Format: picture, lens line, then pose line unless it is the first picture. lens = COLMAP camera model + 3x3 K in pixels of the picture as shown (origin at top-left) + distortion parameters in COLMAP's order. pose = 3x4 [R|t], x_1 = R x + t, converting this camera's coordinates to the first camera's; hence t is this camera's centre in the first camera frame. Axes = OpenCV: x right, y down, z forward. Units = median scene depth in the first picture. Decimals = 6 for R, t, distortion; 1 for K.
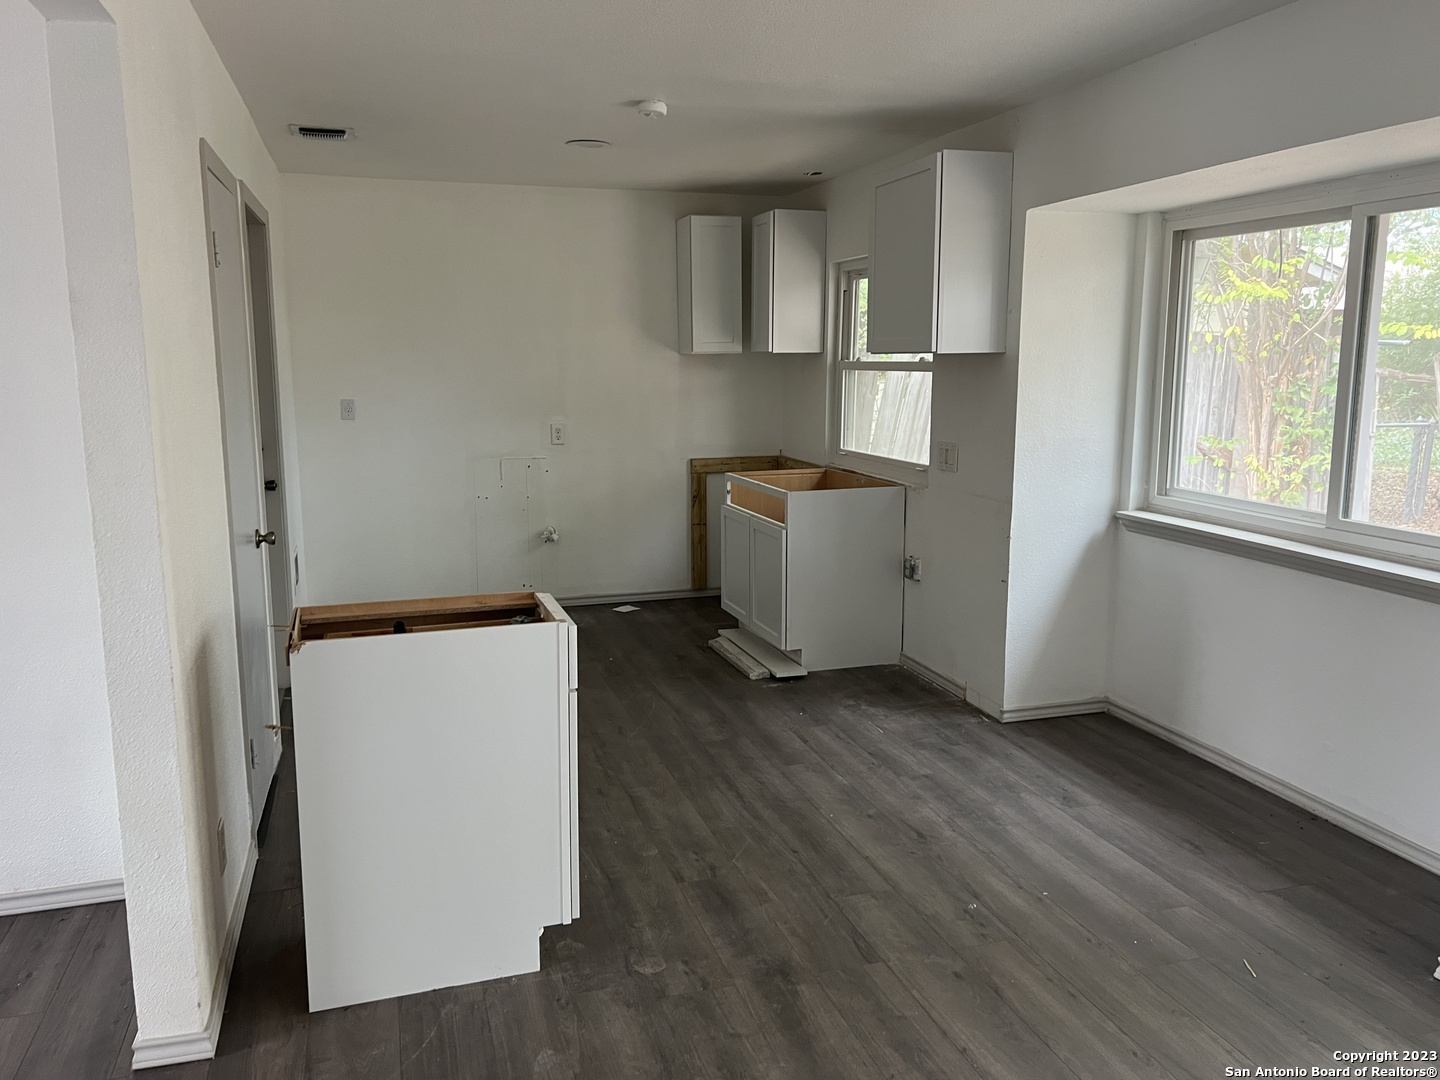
lens RADIAL K [[1085.7, 0, 720.6], [0, 1085.7, 562.1], [0, 0, 1]] dist [0.042658, -0.232157]
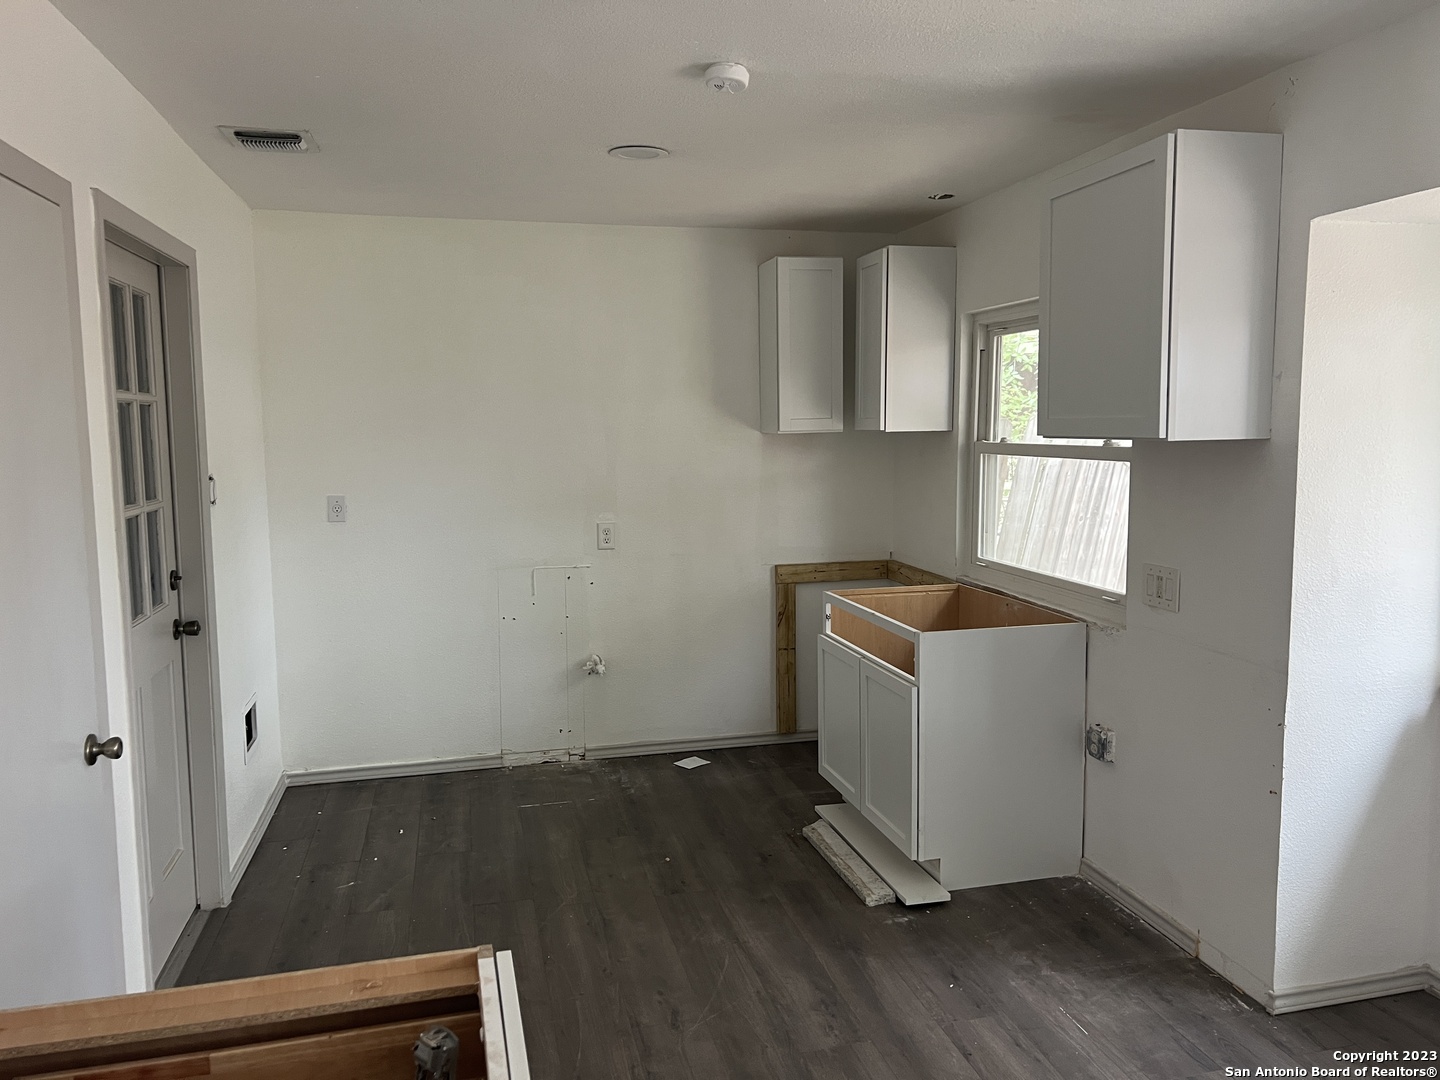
lens RADIAL K [[1078.5, 0, 720.0], [0, 1078.5, 540.0], [0, 0, 1]] dist [-0.000347, -0.066020]
pose [[0.997535, -0.001161, -0.070162, -0.016942], [-0.004218, 0.997062, -0.076477, -0.069276], [0.070044, 0.076584, 0.994600, 0.291834]]
